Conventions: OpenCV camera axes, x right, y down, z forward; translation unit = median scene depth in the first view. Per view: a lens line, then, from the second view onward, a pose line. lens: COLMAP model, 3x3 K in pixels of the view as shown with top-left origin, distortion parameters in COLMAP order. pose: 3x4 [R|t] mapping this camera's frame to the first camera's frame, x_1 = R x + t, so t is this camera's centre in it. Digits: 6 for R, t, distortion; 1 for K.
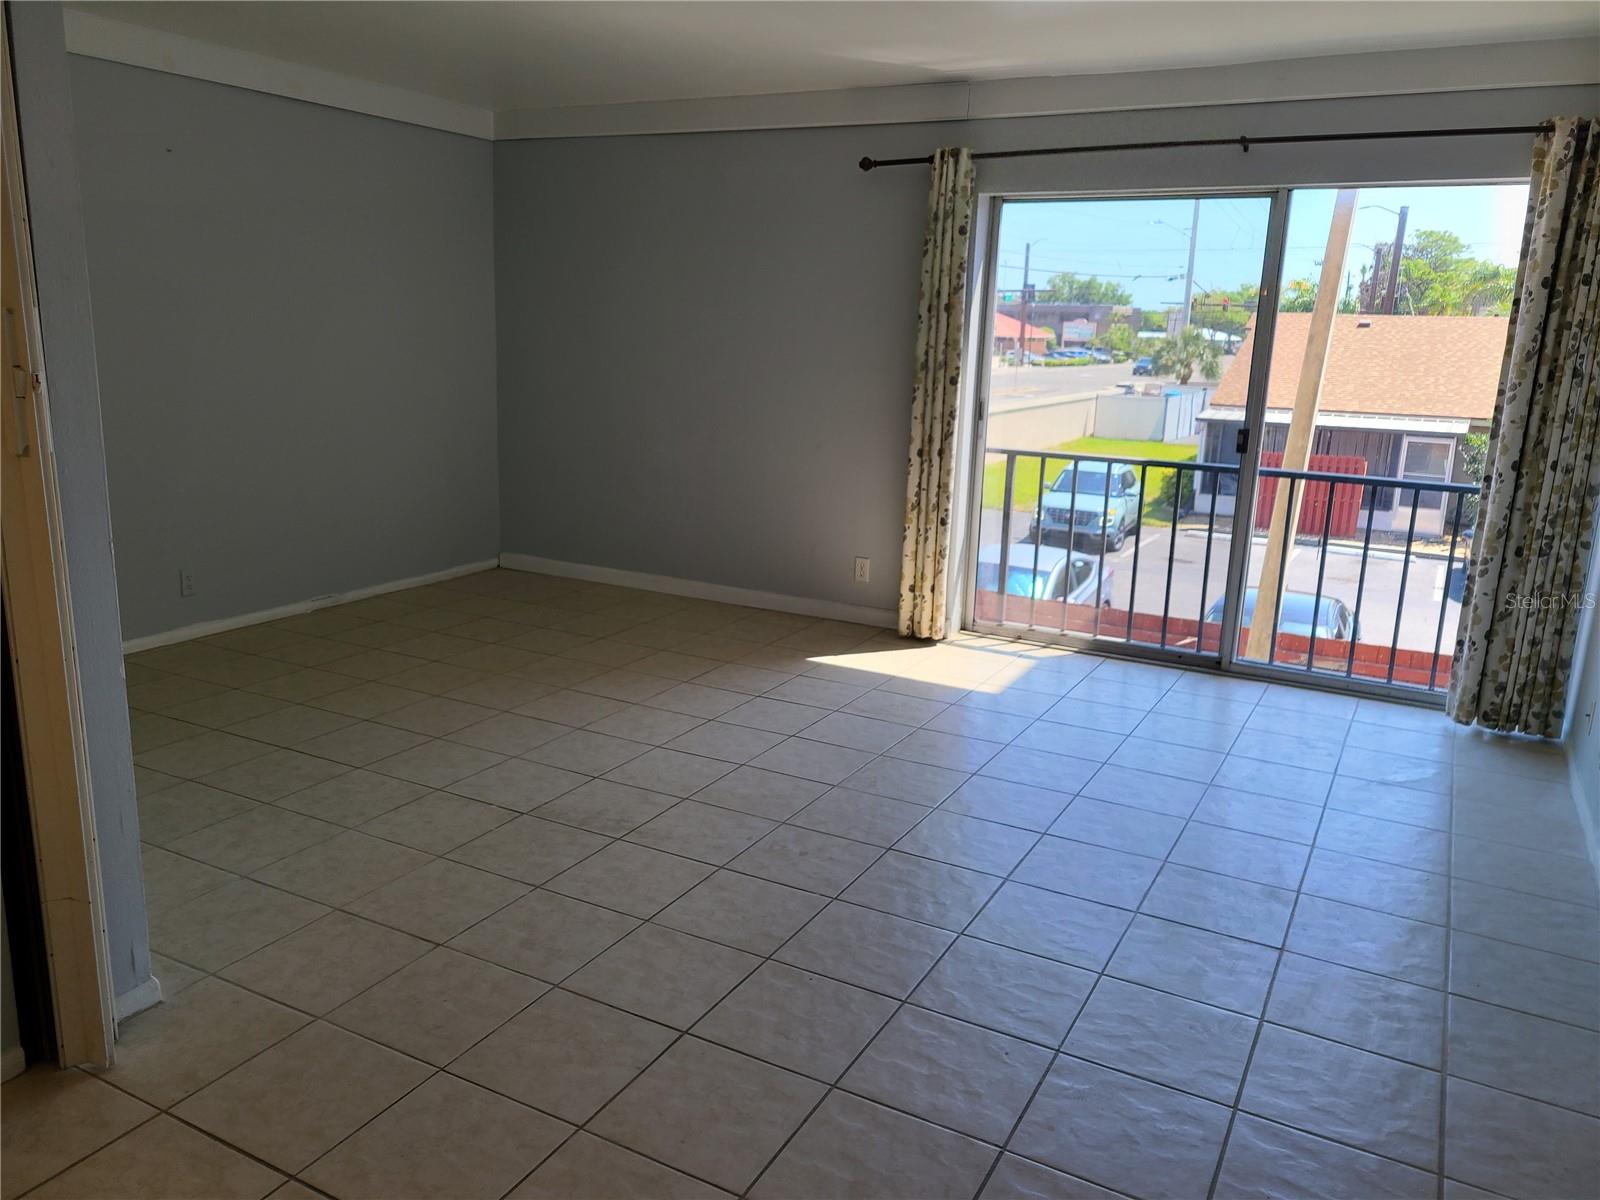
lens RADIAL K [[1207.3, 0, 802.8], [0, 1207.3, 591.7], [0, 0, 1]] dist [0.074484, -0.048702]
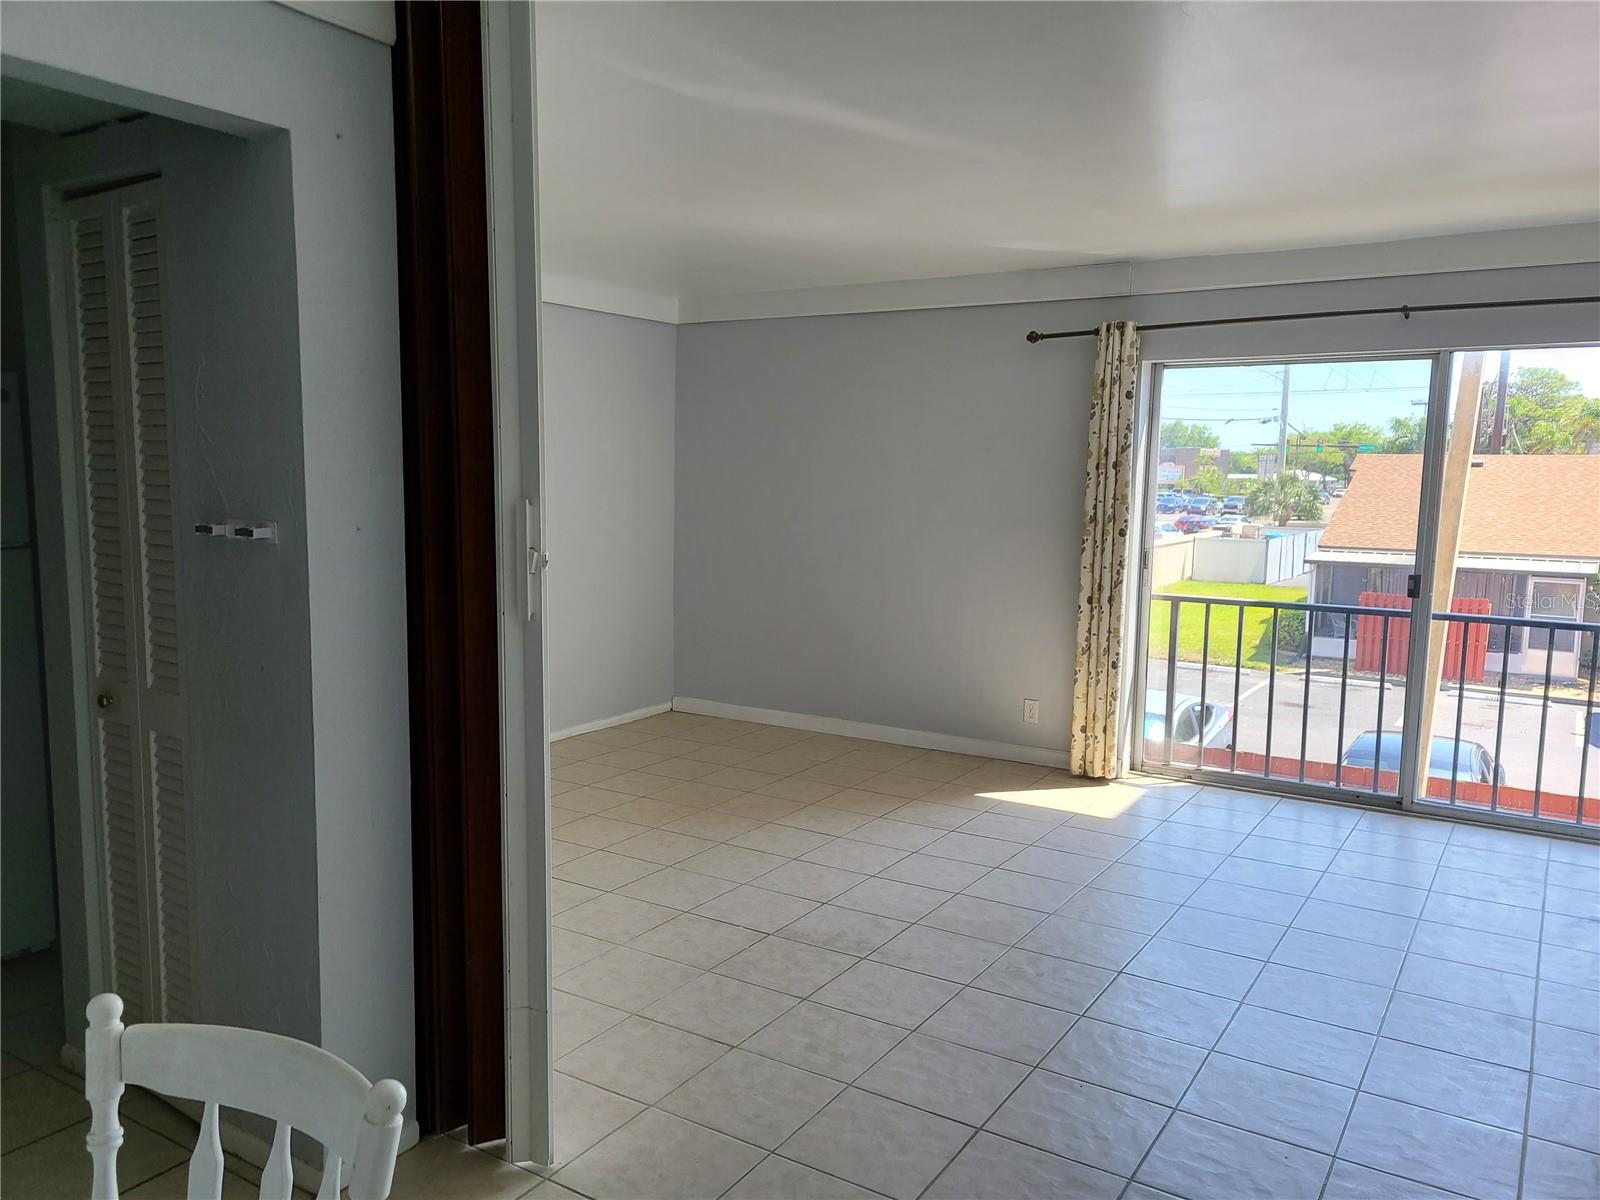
lens RADIAL K [[1207.3, 0, 795.6], [0, 1207.3, 627.0], [0, 0, 1]] dist [0.074484, -0.048702]
pose [[0.996997, -0.008386, -0.076990, -0.085100], [0.001387, 0.995894, -0.090521, 0.004367], [0.077433, 0.090142, 0.992914, -0.075255]]
